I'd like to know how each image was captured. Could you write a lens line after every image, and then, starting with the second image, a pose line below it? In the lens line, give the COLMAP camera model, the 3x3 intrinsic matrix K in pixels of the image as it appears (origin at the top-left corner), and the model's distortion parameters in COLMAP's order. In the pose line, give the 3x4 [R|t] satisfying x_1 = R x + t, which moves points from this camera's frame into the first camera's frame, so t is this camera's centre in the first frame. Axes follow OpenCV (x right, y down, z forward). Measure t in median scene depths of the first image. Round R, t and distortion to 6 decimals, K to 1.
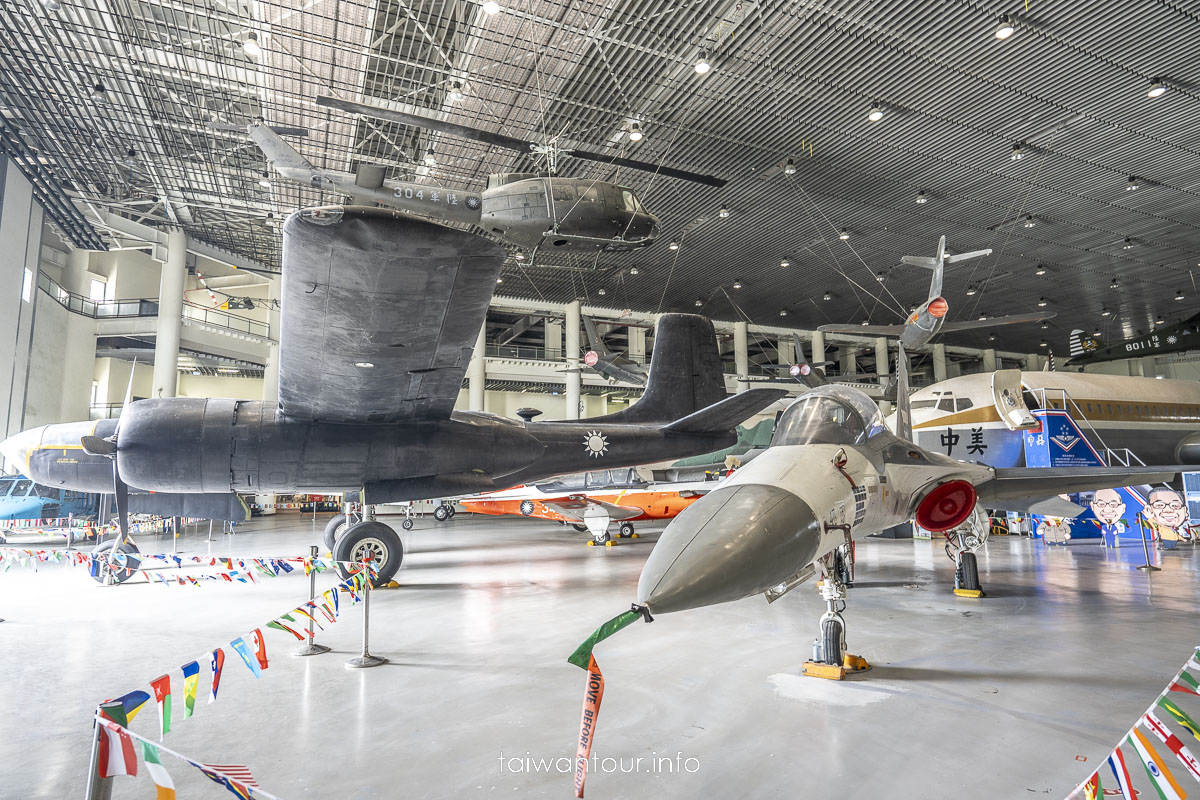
lens RADIAL K [[685.1, 0, 600.0], [0, 685.1, 400.0], [0, 0, 1]] dist [0.001481, 0.001860]
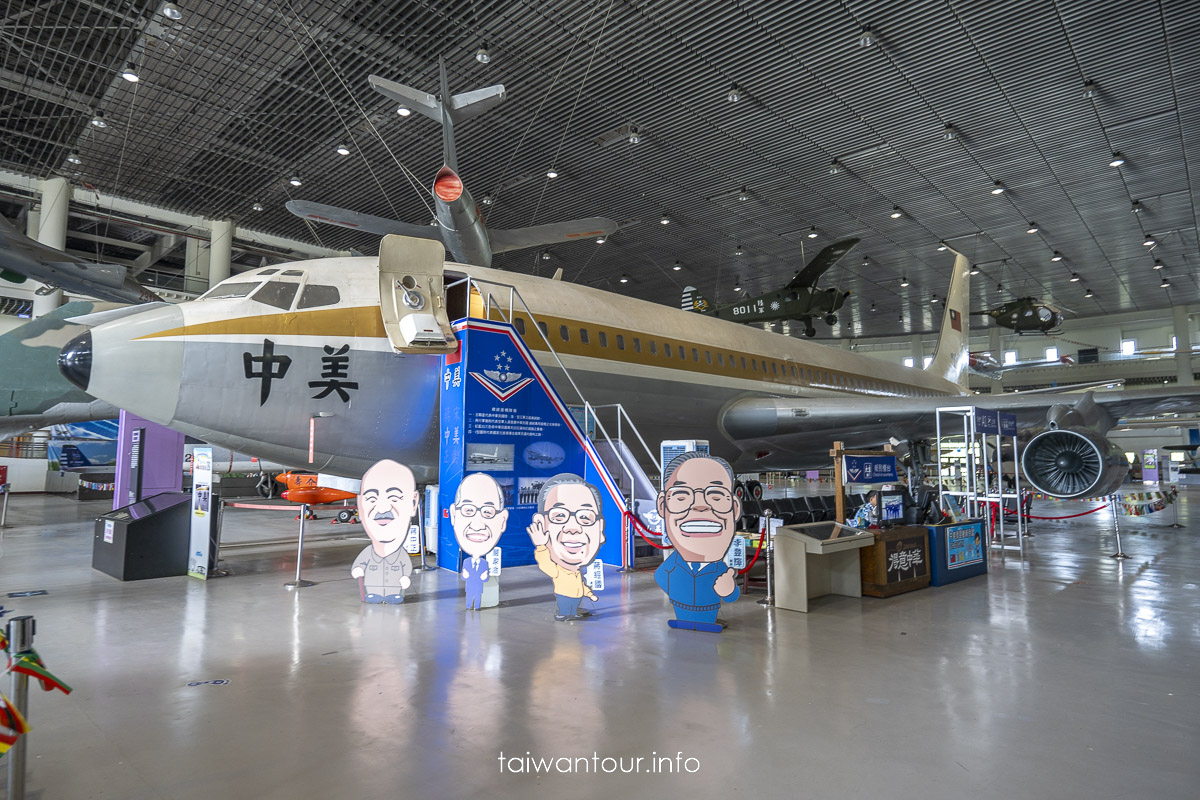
lens RADIAL K [[685.1, 0, 600.0], [0, 685.1, 400.0], [0, 0, 1]] dist [0.001481, 0.001860]
pose [[0.921786, 0.047998, 0.384716, 0.540544], [-0.062195, 0.997762, 0.024538, 0.055644], [-0.382677, -0.046546, 0.922709, 0.481410]]
